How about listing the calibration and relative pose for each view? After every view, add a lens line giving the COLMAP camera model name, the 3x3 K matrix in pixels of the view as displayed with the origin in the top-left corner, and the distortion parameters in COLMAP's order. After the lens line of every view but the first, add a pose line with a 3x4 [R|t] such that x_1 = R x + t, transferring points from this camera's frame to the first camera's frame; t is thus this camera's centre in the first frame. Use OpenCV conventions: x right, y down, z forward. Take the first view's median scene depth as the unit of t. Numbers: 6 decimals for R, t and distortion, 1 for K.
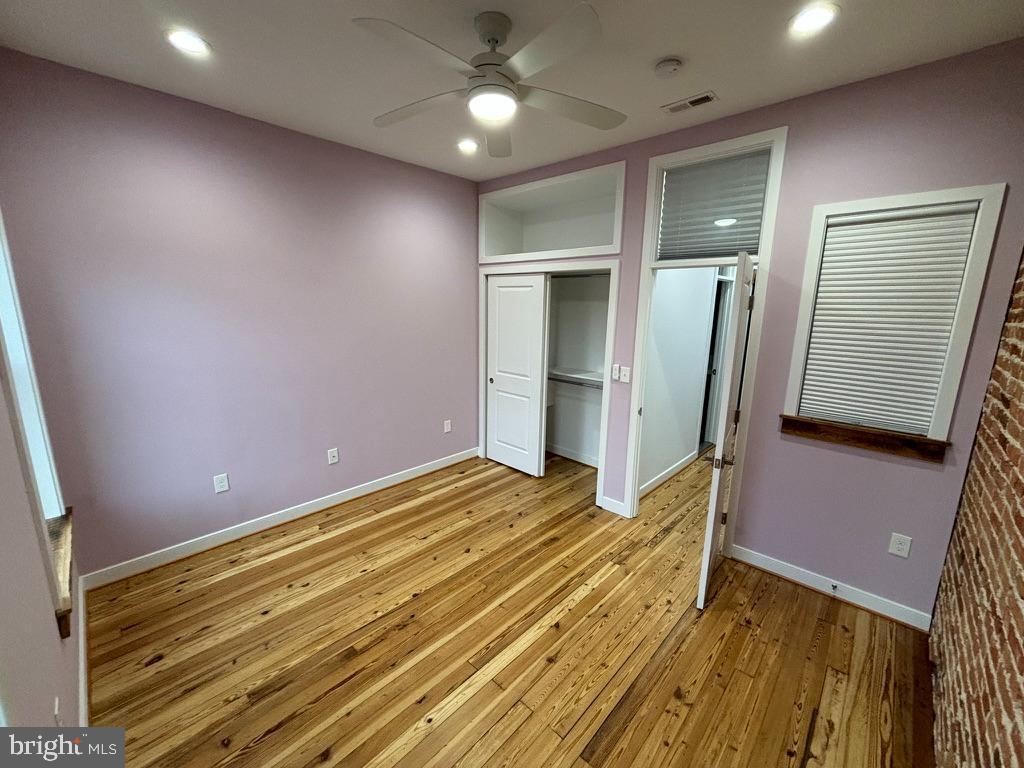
lens RADIAL K [[411.1, 0, 511.9], [0, 411.1, 381.7], [0, 0, 1]] dist [0.016407, -0.001832]
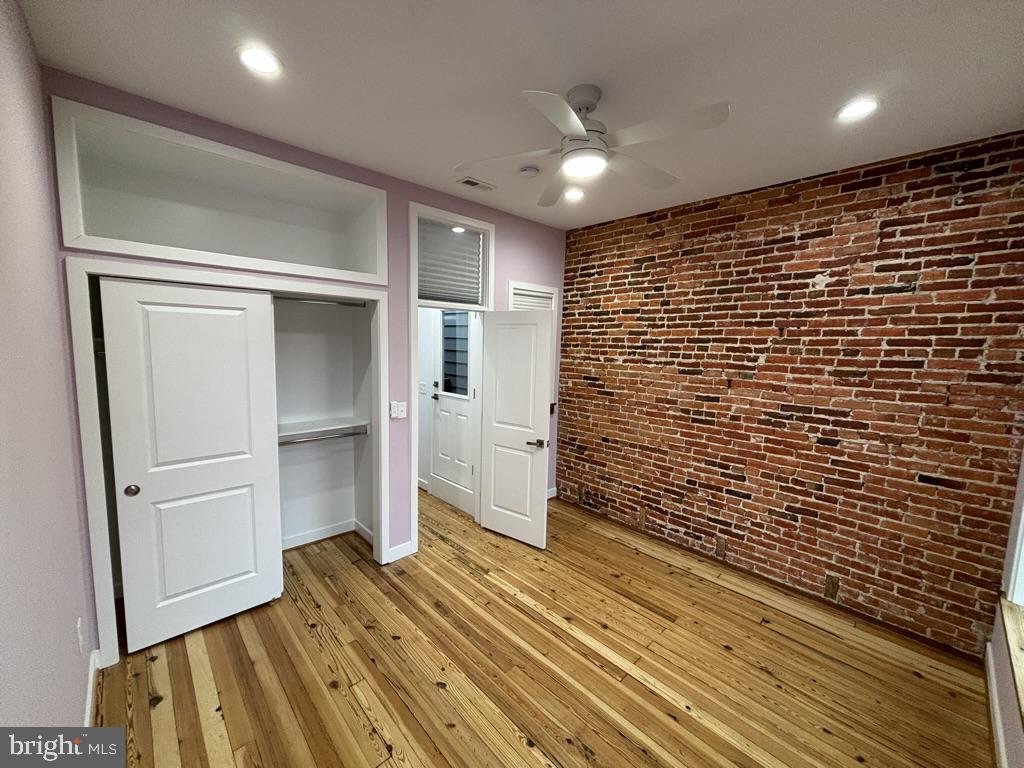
lens RADIAL K [[411.1, 0, 510.6], [0, 411.1, 385.8], [0, 0, 1]] dist [0.016407, -0.001832]
pose [[0.062280, -0.124819, 0.990223, -0.717609], [0.169543, 0.979052, 0.112748, -0.151635], [-0.983553, 0.160863, 0.082138, 0.713665]]
